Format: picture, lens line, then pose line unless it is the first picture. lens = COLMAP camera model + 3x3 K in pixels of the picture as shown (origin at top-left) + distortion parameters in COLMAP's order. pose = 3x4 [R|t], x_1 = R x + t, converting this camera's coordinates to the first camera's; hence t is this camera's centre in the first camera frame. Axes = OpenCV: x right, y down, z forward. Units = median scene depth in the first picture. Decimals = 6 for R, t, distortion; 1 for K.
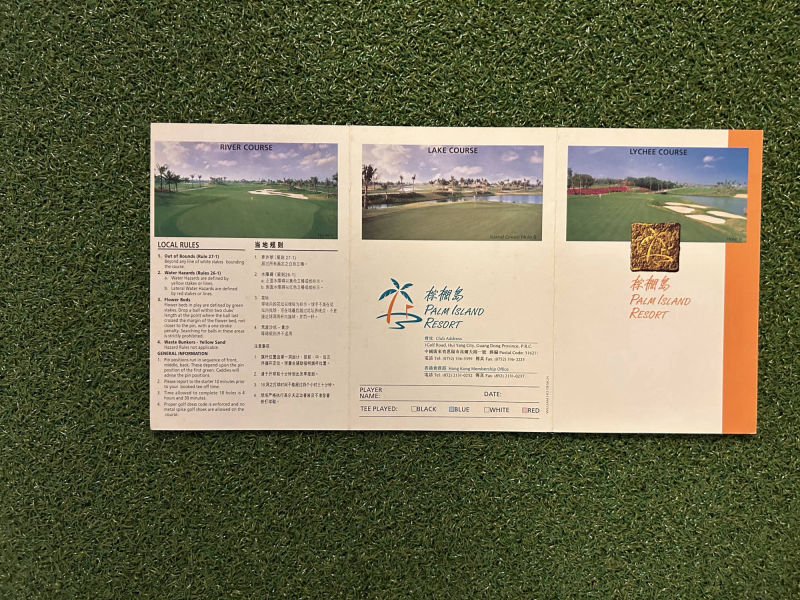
lens RADIAL K [[603.3, 0, 399.8], [0, 603.3, 299.5], [0, 0, 1]] dist [-0.007366, -0.001485]
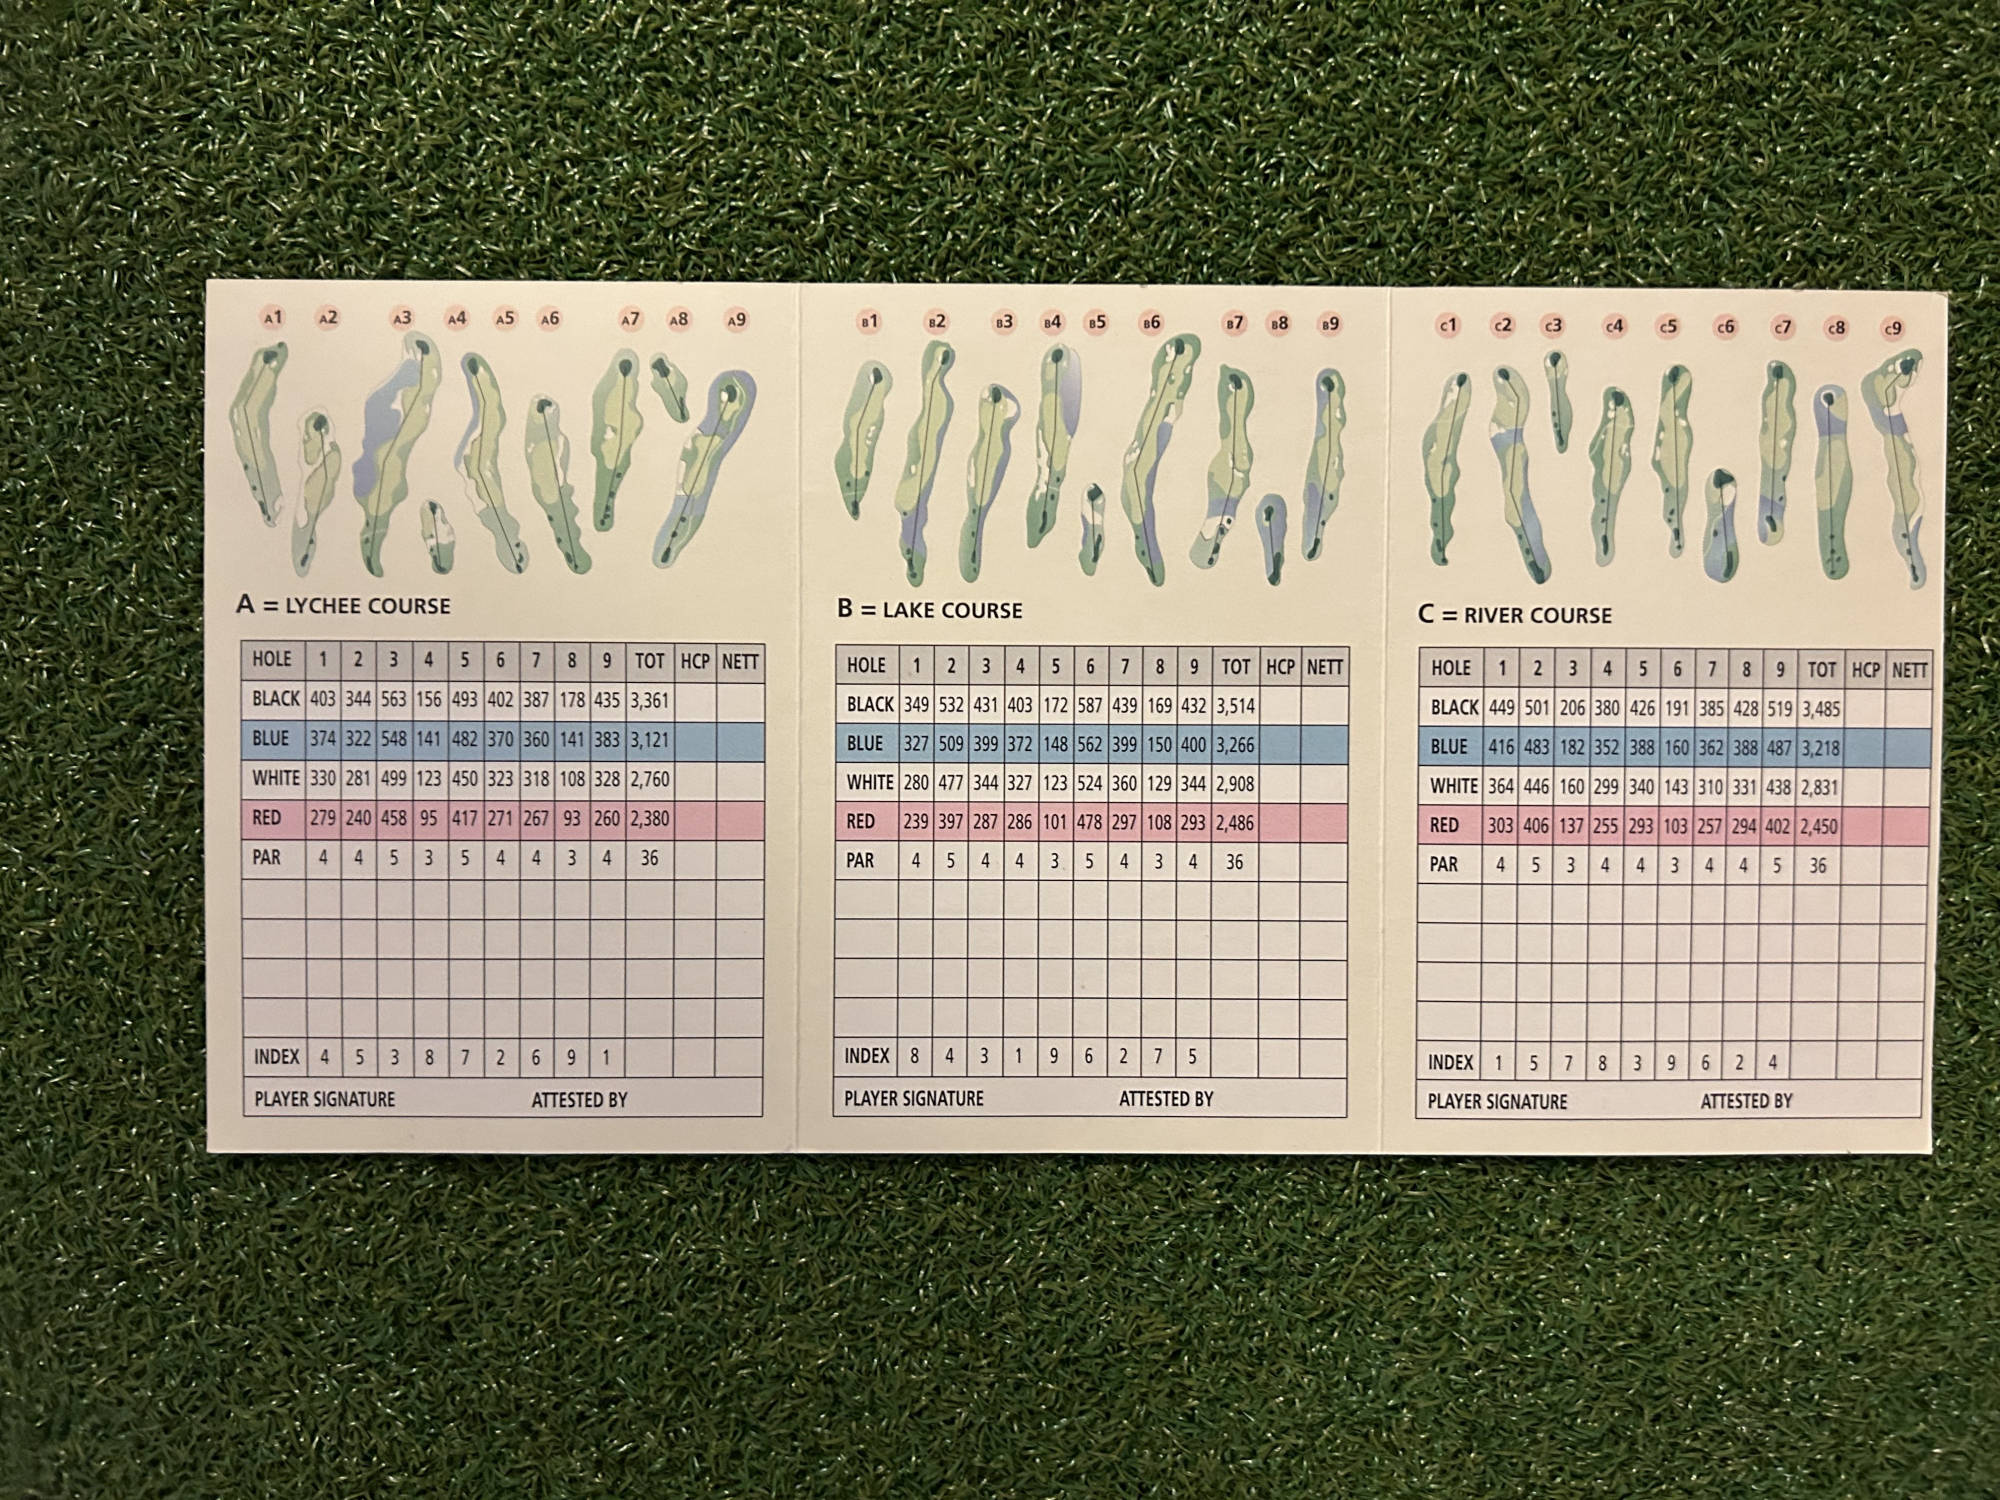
lens RADIAL K [[1508.2, 0, 1000.3], [0, 1508.2, 750.0], [0, 0, 1]] dist [-0.007366, -0.001485]
pose [[0.961662, -0.239638, 0.133344, 0.010615], [0.254903, 0.960421, -0.112320, -0.013776], [-0.101150, 0.142004, 0.984685, 0.180241]]
